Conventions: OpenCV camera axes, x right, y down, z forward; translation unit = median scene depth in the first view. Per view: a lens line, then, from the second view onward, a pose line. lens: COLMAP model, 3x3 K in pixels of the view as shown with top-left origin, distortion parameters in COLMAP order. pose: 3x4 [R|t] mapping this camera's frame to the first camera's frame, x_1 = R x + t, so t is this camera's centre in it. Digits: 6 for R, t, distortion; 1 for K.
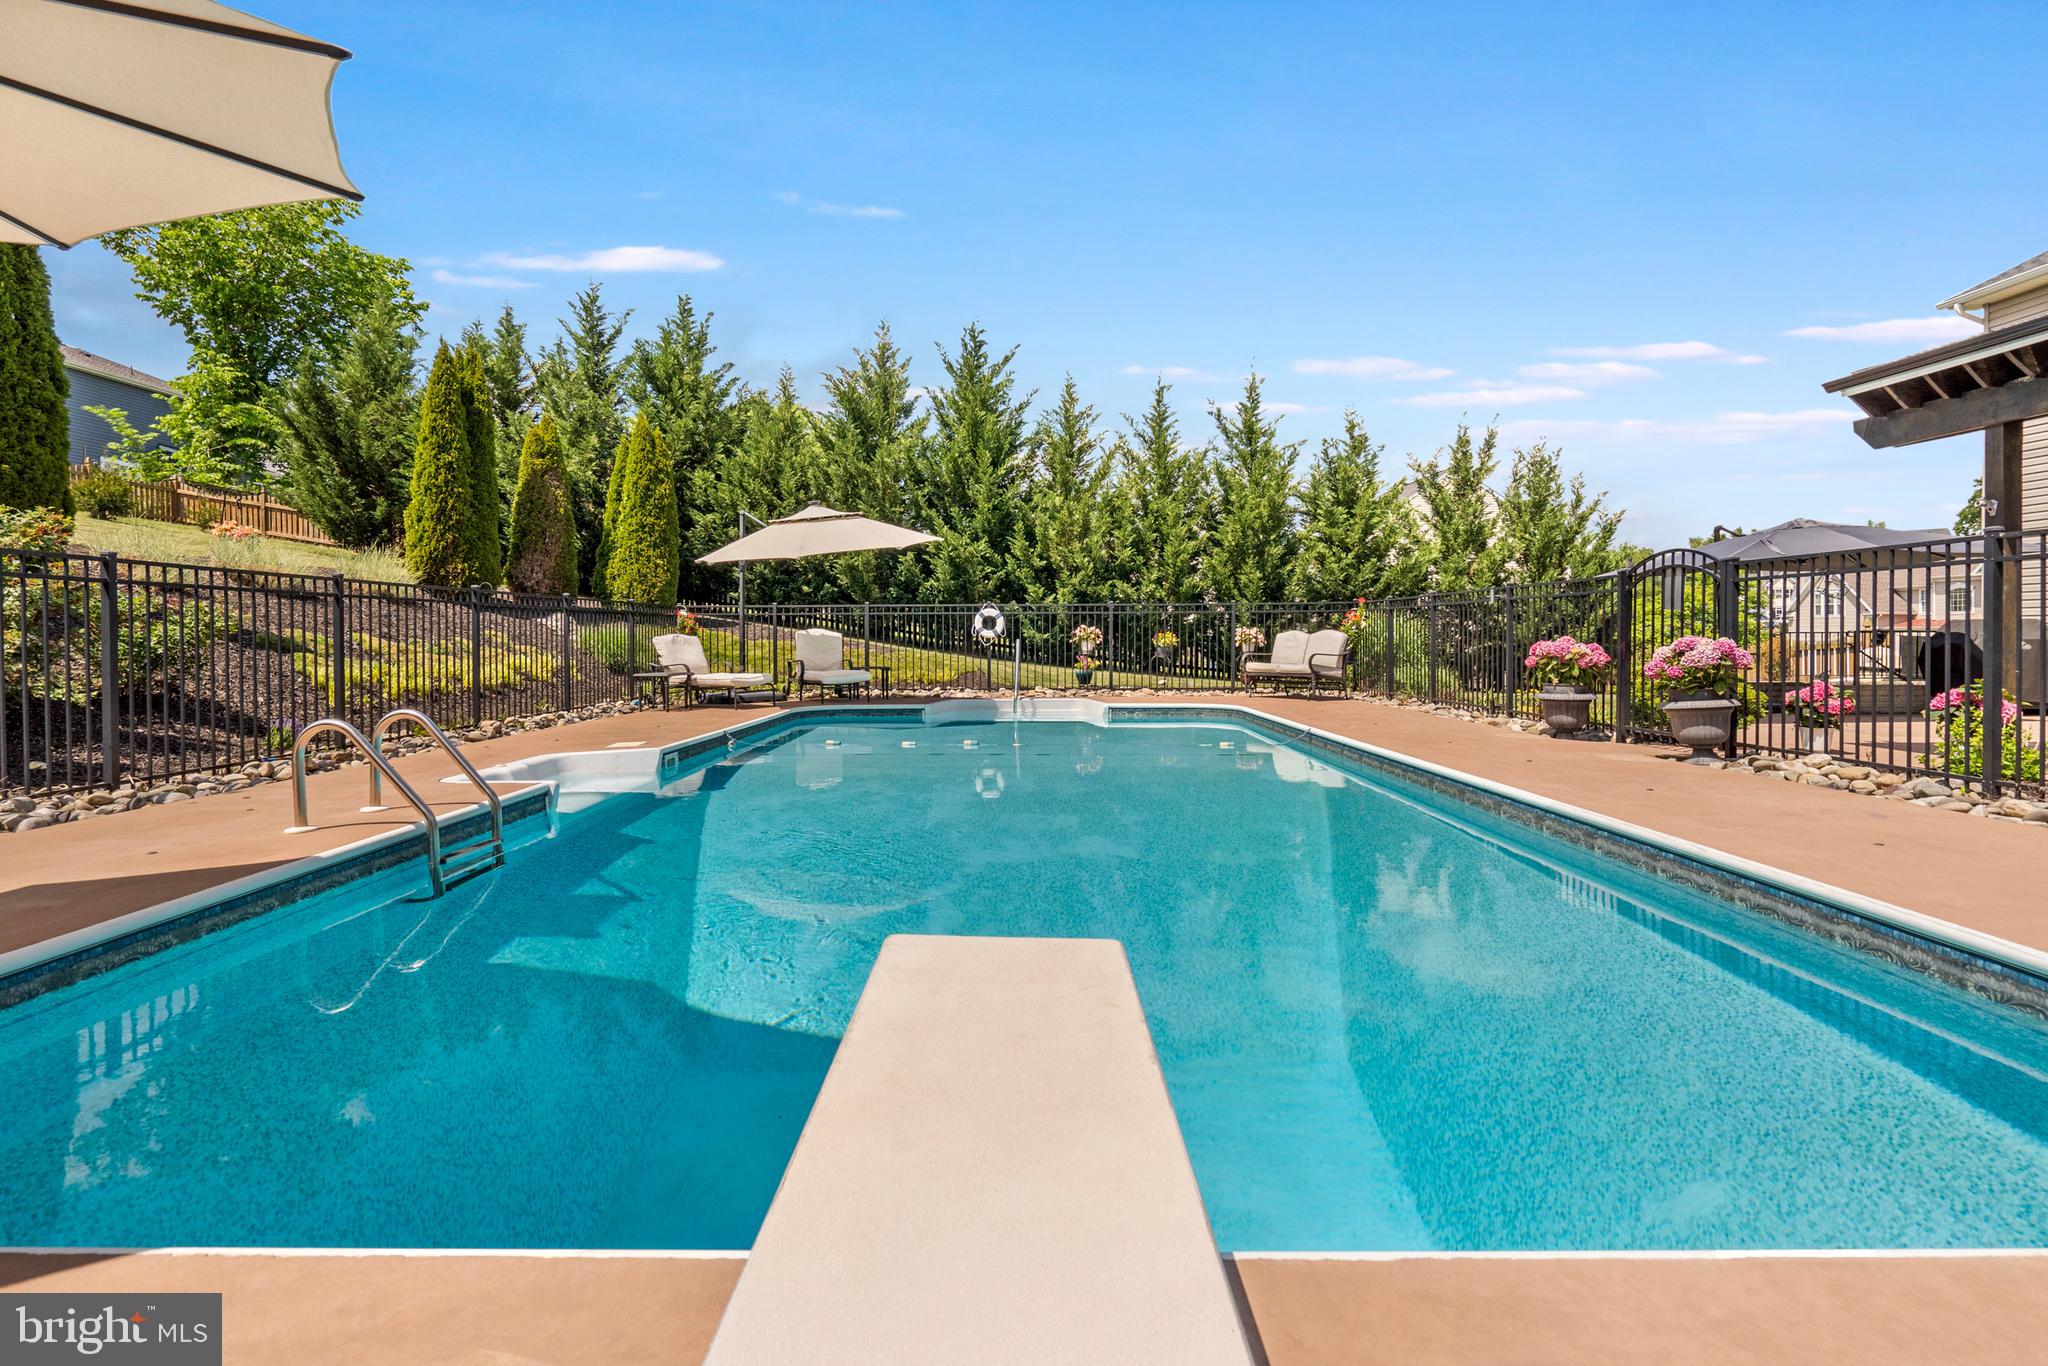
lens RADIAL K [[963.0, 0, 1022.6], [0, 963.0, 668.8], [0, 0, 1]] dist [0.016262, -0.000330]
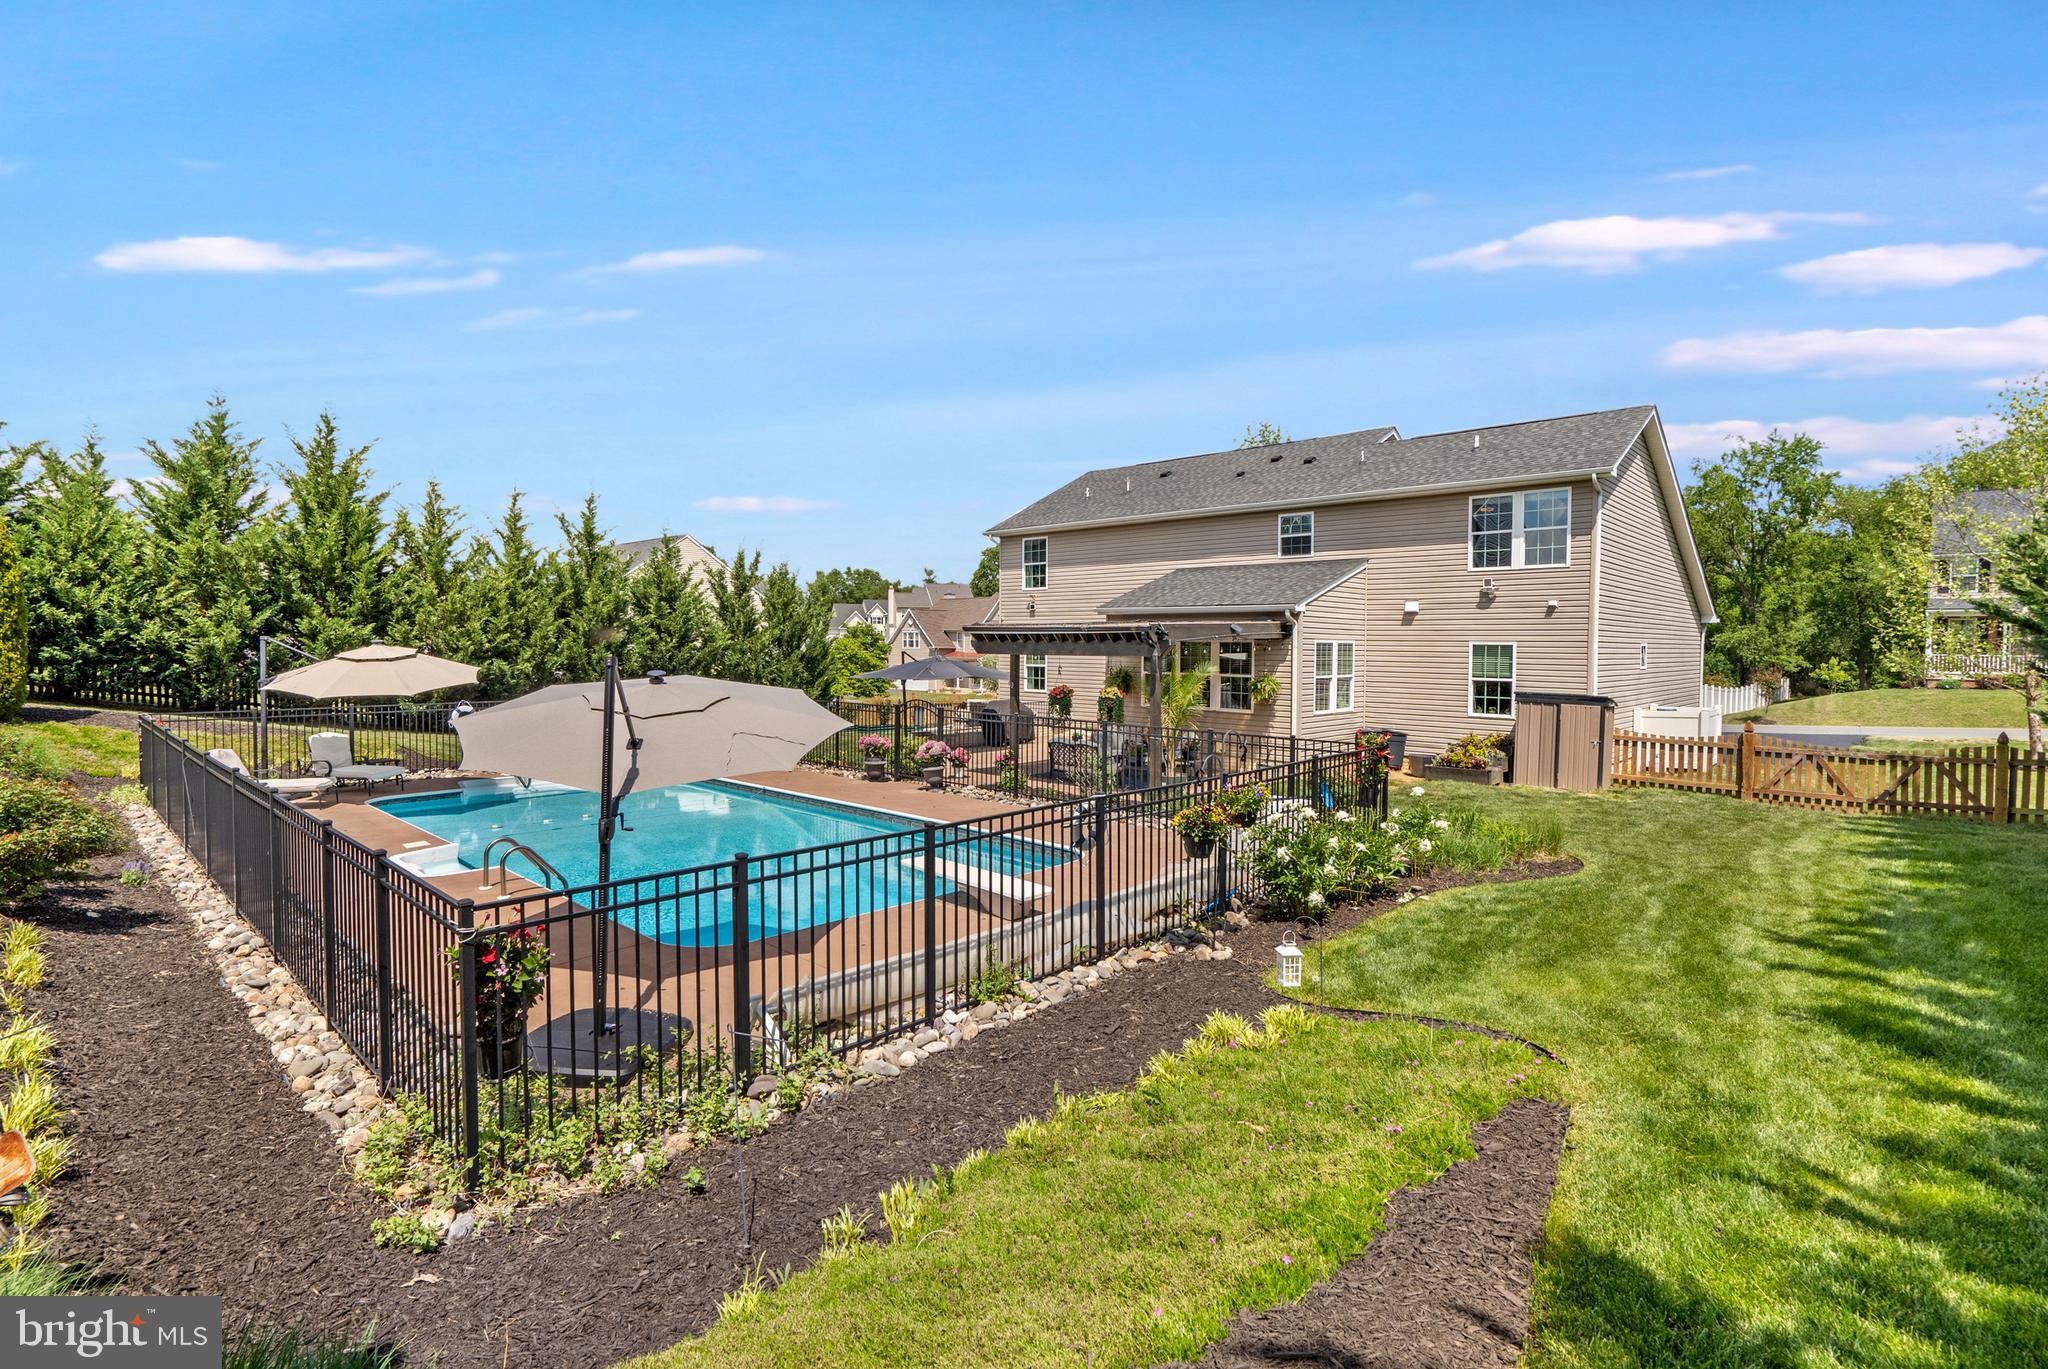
lens RADIAL K [[963.0, 0, 1022.6], [0, 963.0, 670.3], [0, 0, 1]] dist [0.016262, -0.000330]
pose [[0.679985, -0.005198, 0.733208, -0.317617], [0.006265, 0.999980, 0.001279, -0.071571], [-0.733199, 0.003724, 0.680004, -0.280812]]
